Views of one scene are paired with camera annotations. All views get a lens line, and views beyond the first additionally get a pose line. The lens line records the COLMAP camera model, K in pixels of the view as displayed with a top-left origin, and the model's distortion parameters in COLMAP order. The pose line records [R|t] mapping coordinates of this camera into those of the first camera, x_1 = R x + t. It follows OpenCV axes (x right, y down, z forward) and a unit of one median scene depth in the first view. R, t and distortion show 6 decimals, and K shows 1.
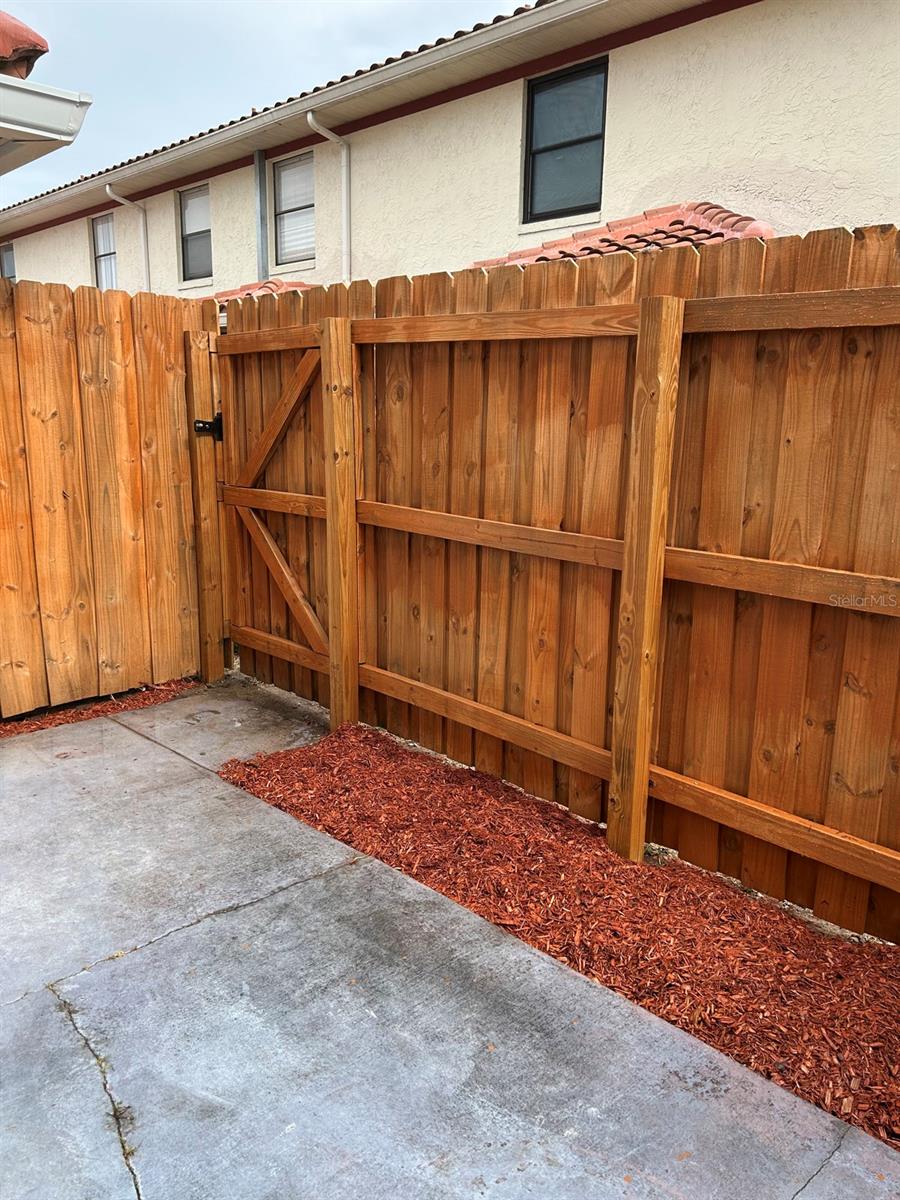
lens RADIAL K [[901.6, 0, 449.8], [0, 901.6, 599.2], [0, 0, 1]] dist [0.075089, -0.077889]
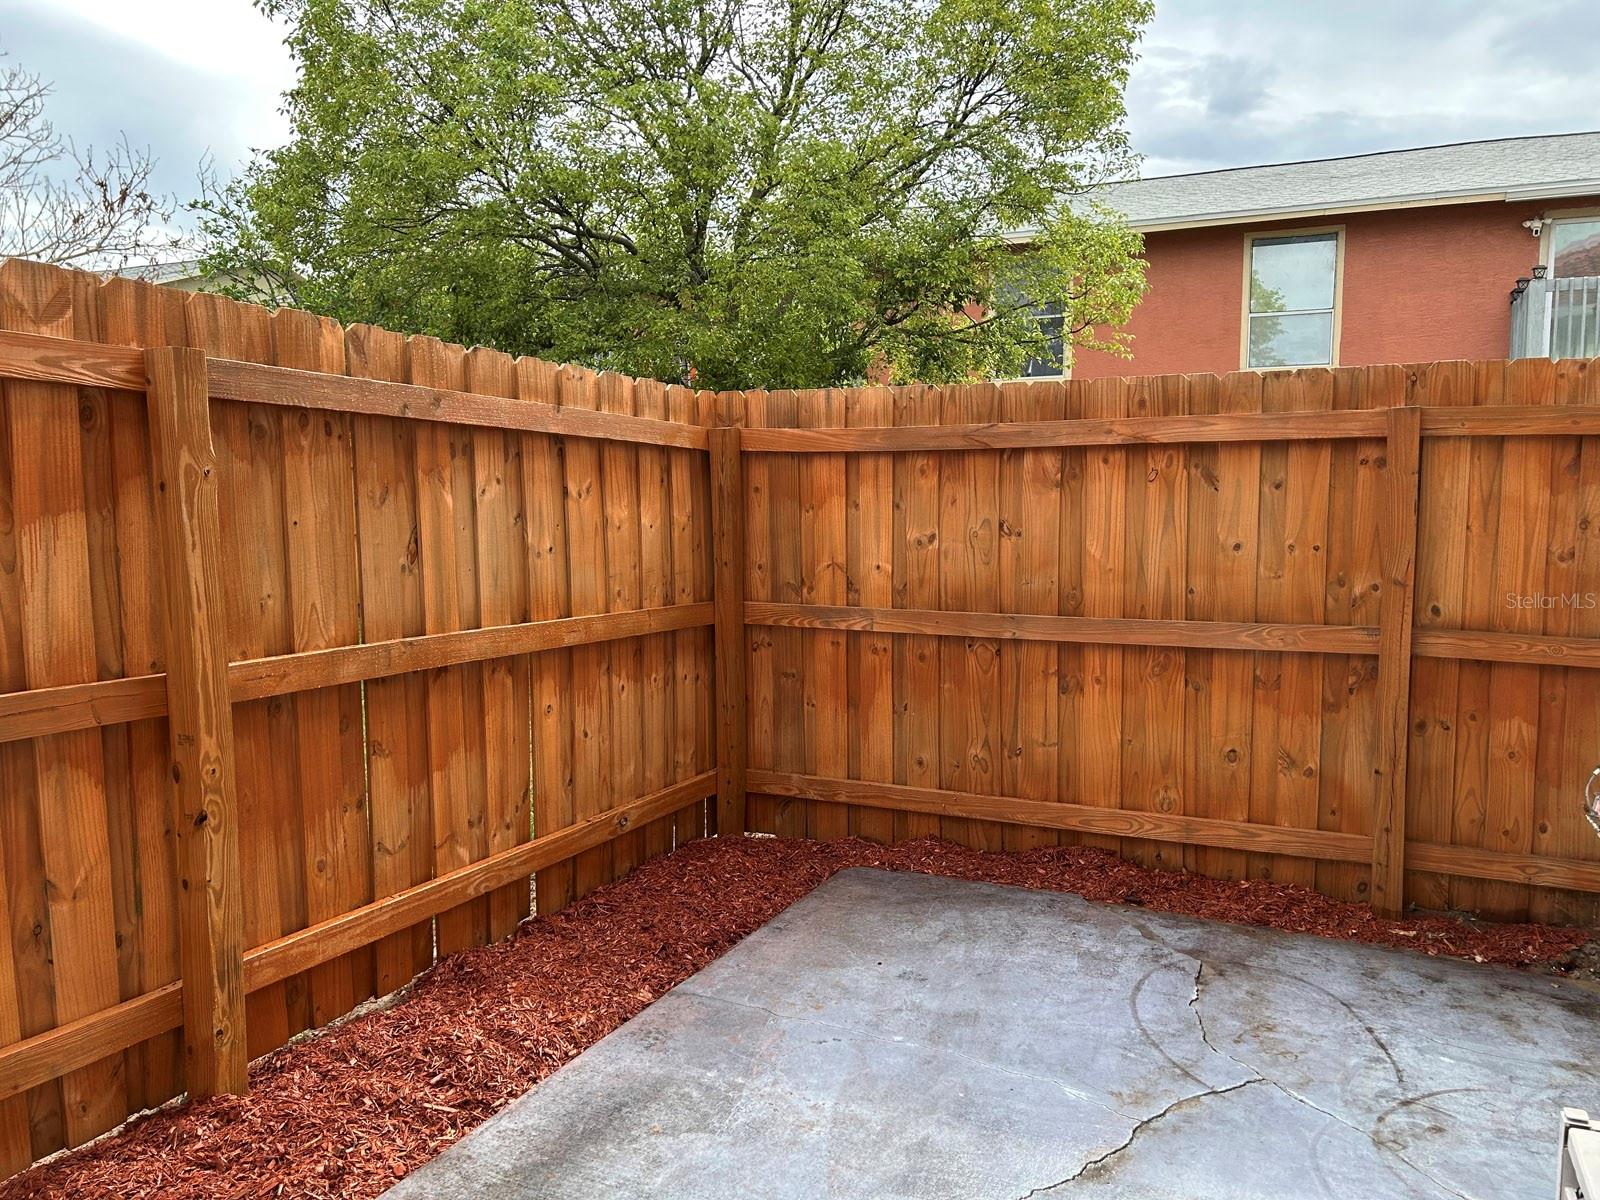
lens RADIAL K [[1202.1, 0, 809.6], [0, 1202.1, 597.7], [0, 0, 1]] dist [0.075089, -0.077889]
pose [[-0.341781, -0.099794, 0.934466, -0.590287], [0.188419, 0.966880, 0.172170, -0.130011], [-0.920698, 0.234915, -0.311658, 0.558392]]
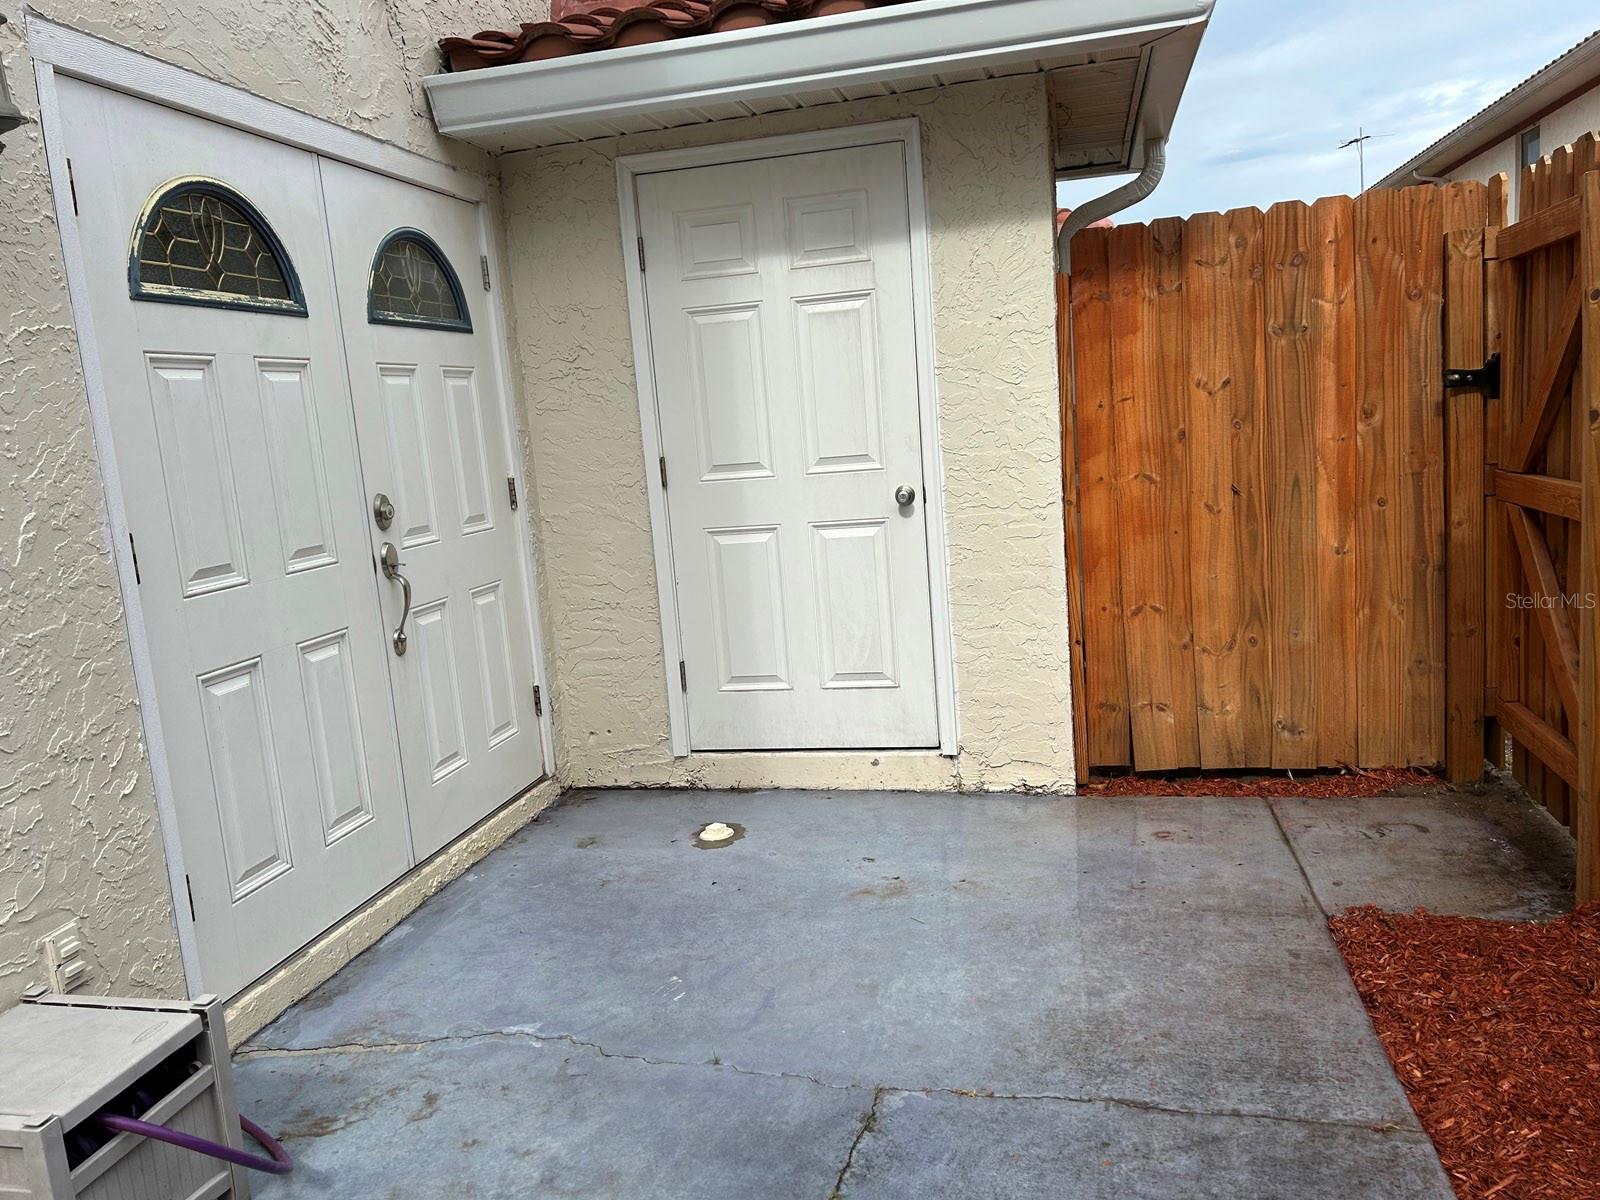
lens RADIAL K [[1202.1, 0, 786.1], [0, 1202.1, 591.6], [0, 0, 1]] dist [0.075089, -0.077889]
pose [[0.528088, 0.066772, -0.846560, 0.229537], [-0.083753, 0.996139, 0.026325, -0.027354], [0.845049, 0.057000, 0.531641, 0.171583]]
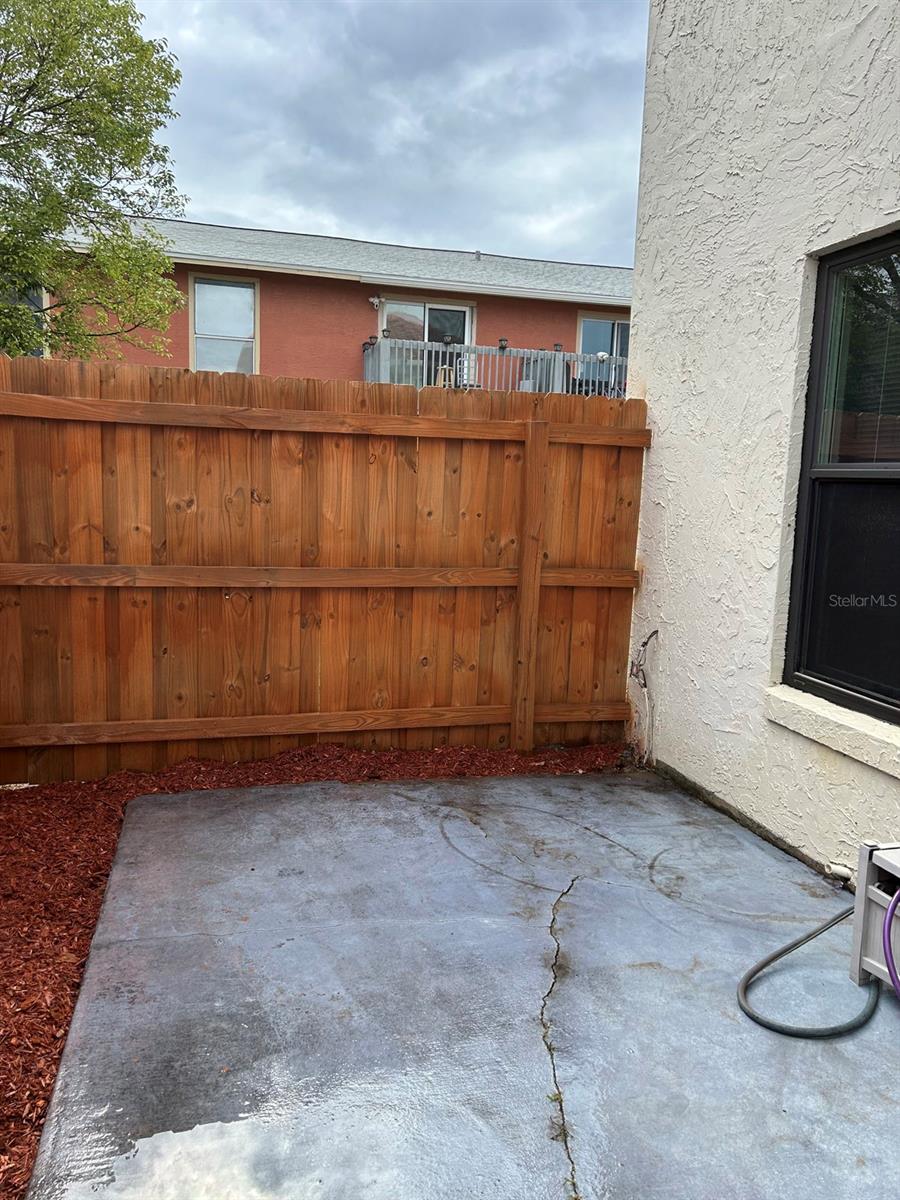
lens RADIAL K [[901.6, 0, 453.1], [0, 901.6, 598.3], [0, 0, 1]] dist [0.075089, -0.077889]
pose [[-0.865057, -0.113283, 0.488717, -0.311466], [0.052891, 0.948148, 0.313398, -0.163416], [-0.498878, 0.296956, -0.814210, 0.775582]]
